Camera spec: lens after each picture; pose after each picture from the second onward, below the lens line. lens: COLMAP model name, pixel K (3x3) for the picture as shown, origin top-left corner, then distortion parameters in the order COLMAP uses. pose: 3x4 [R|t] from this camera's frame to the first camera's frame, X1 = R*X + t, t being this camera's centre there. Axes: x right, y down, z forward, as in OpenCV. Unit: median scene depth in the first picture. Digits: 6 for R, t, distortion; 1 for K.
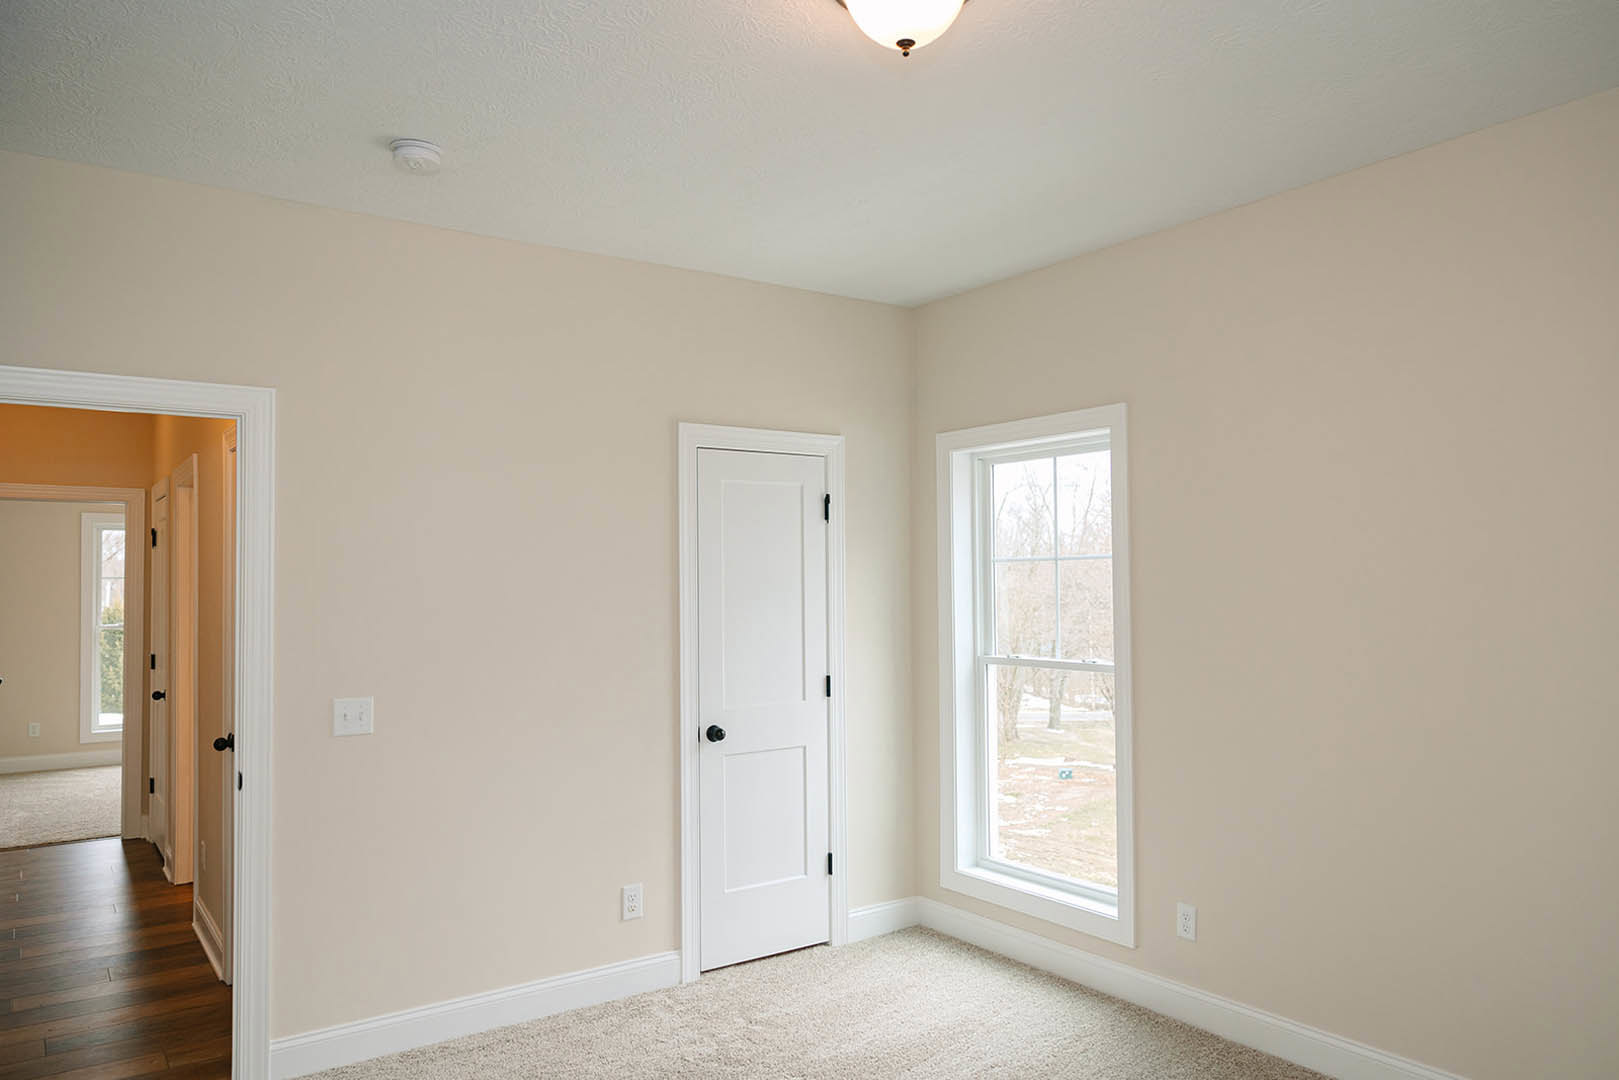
lens RADIAL K [[1114.6, 0, 809.5], [0, 1114.6, 540.0], [0, 0, 1]] dist [-0.027949, 0.047996]
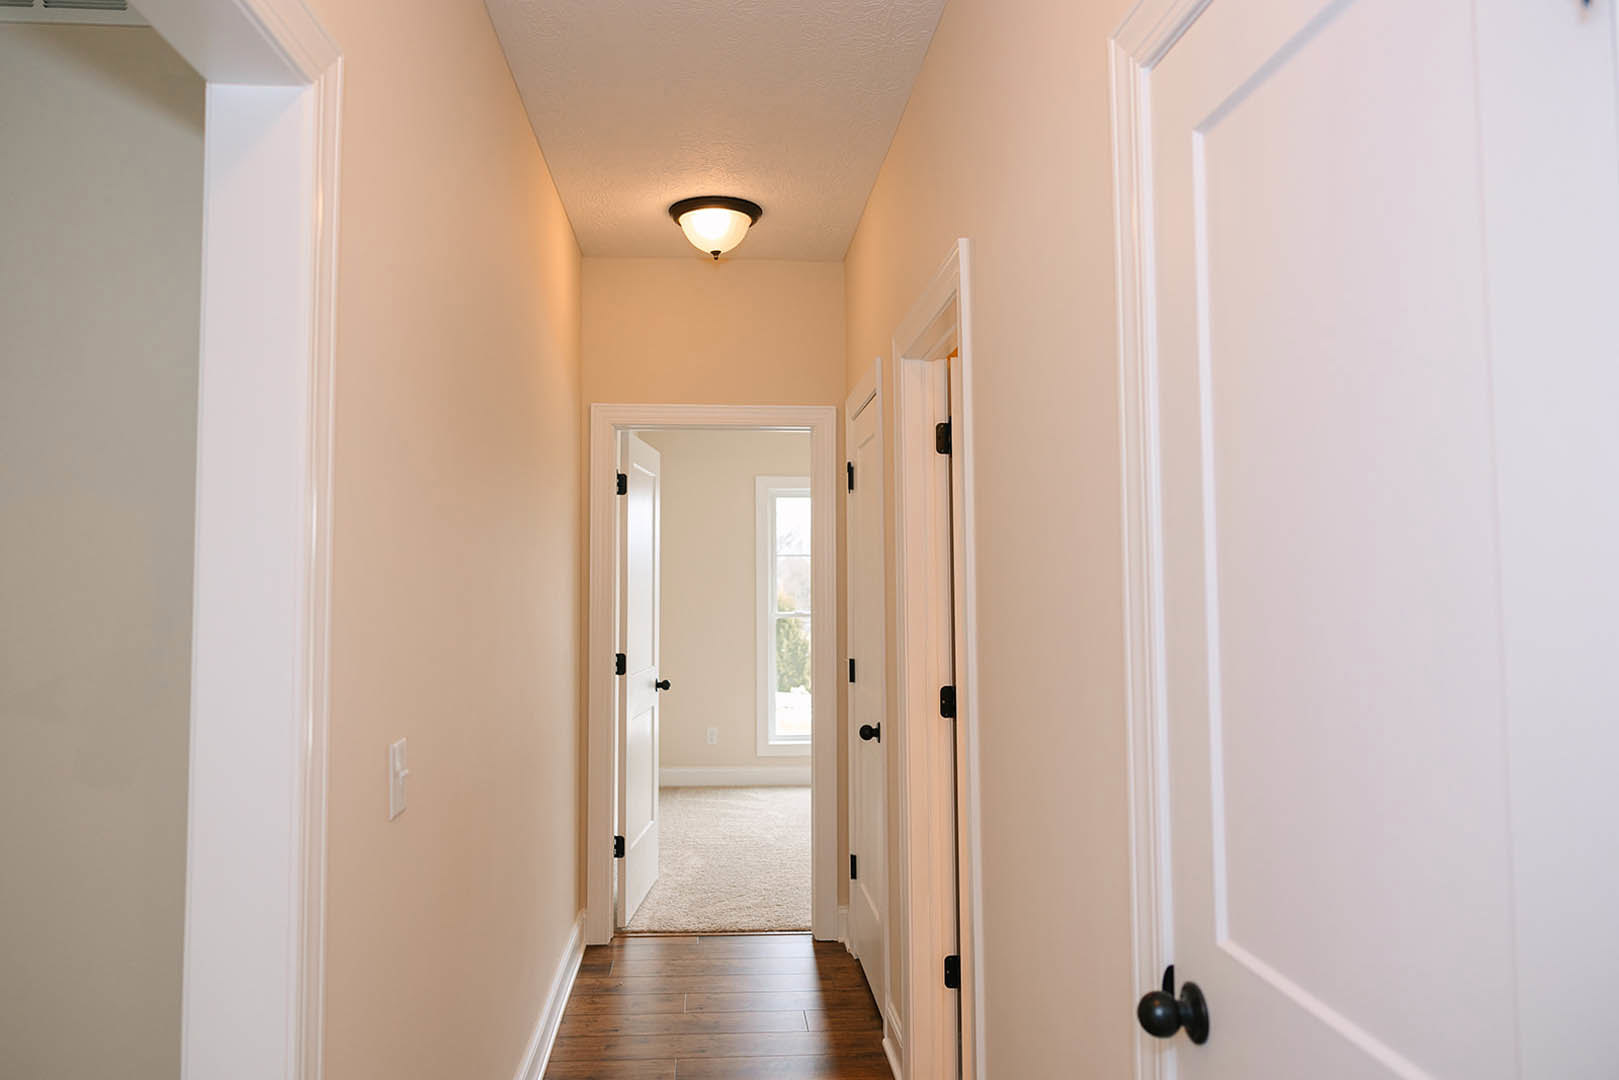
lens RADIAL K [[1114.6, 0, 809.5], [0, 1114.6, 540.0], [0, 0, 1]] dist [-0.027949, 0.047996]
pose [[0.862075, -0.010068, -0.506680, -0.284625], [0.010176, 0.999945, -0.002556, 0.035768], [0.506678, -0.002952, 0.862130, 0.432255]]
